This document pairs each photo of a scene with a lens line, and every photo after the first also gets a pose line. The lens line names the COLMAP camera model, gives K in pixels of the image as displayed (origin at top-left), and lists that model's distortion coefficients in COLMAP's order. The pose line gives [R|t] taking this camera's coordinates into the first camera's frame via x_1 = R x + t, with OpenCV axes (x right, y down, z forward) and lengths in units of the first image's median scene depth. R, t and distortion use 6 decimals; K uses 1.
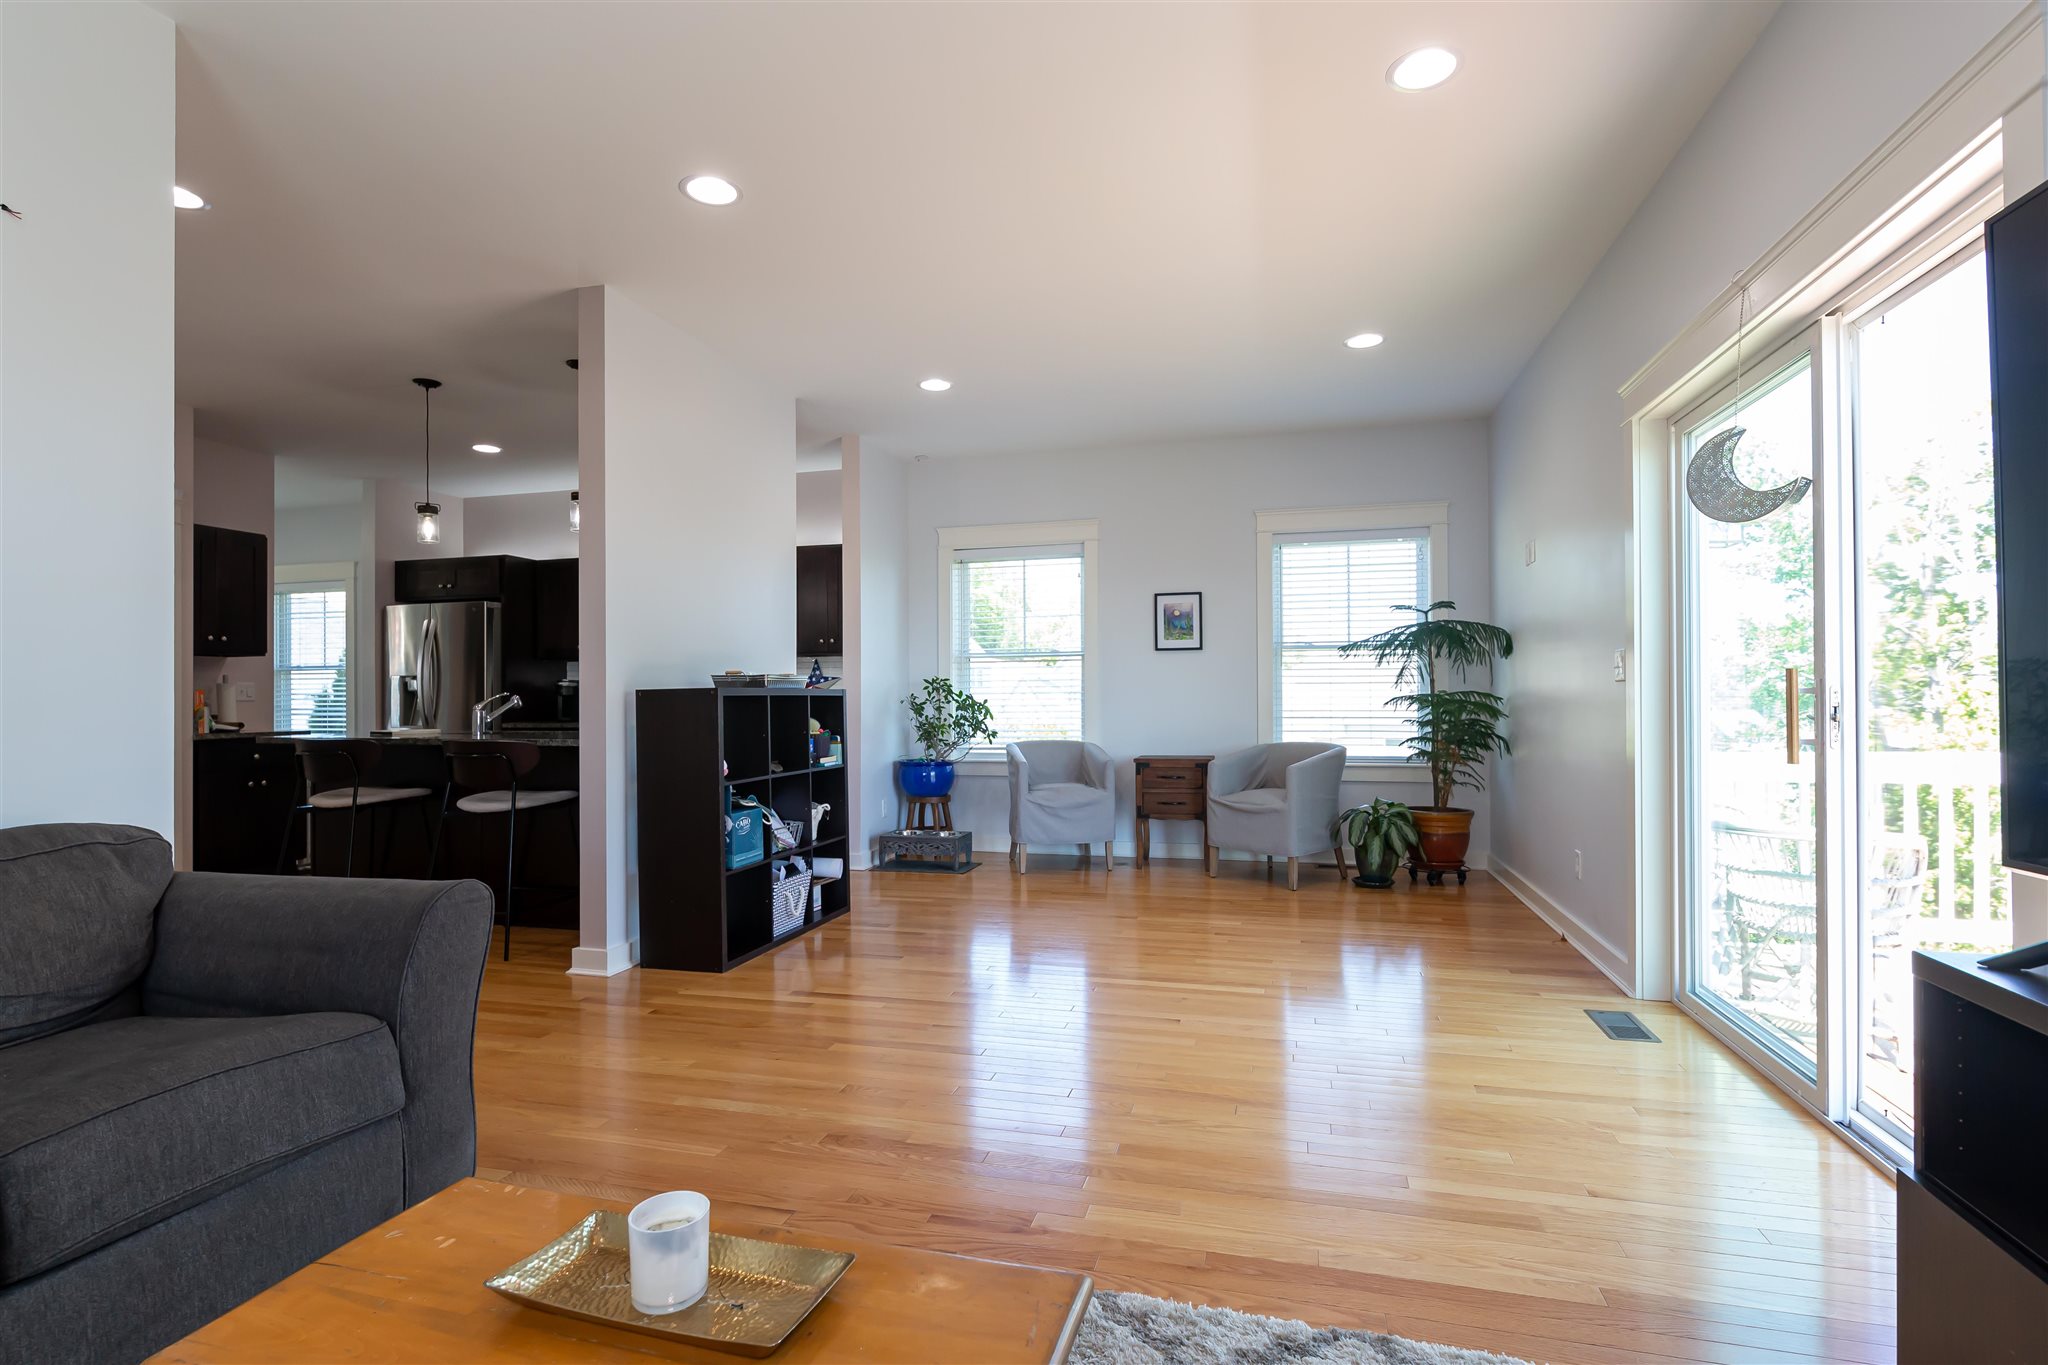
lens RADIAL K [[961.3, 0, 1025.8], [0, 961.3, 690.7], [0, 0, 1]] dist [0.003409, 0.000085]
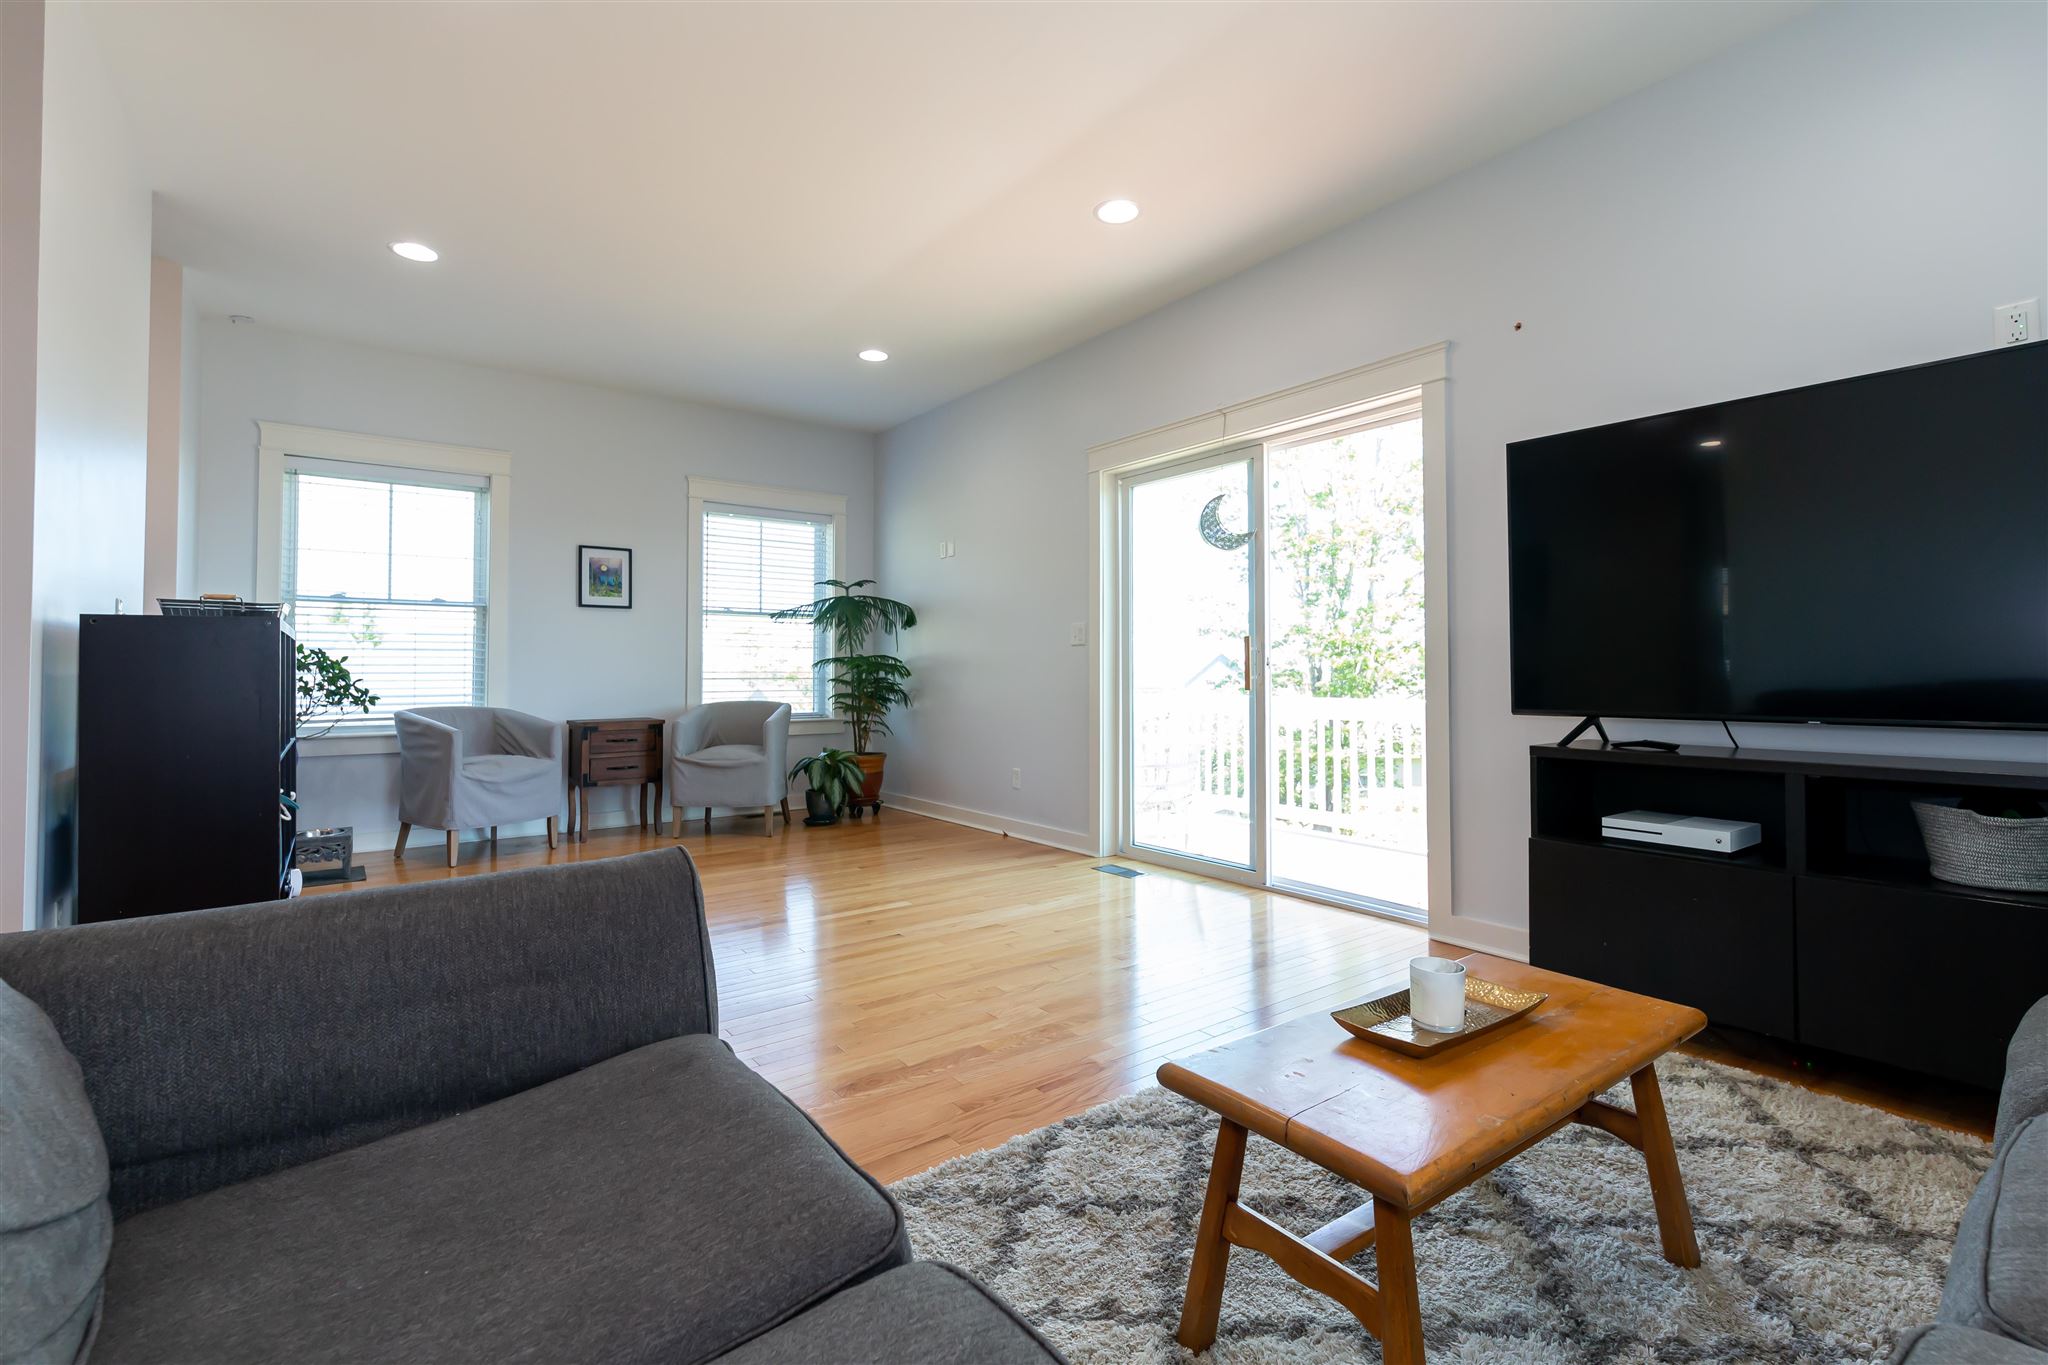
lens RADIAL K [[945.9, 0, 1022.6], [0, 945.9, 649.1], [0, 0, 1]] dist [0.002569, 0.000250]
pose [[0.603133, 0.025800, 0.797223, -0.344773], [-0.007383, 0.999615, -0.026764, 0.021060], [-0.797606, 0.010256, 0.603091, 0.117197]]
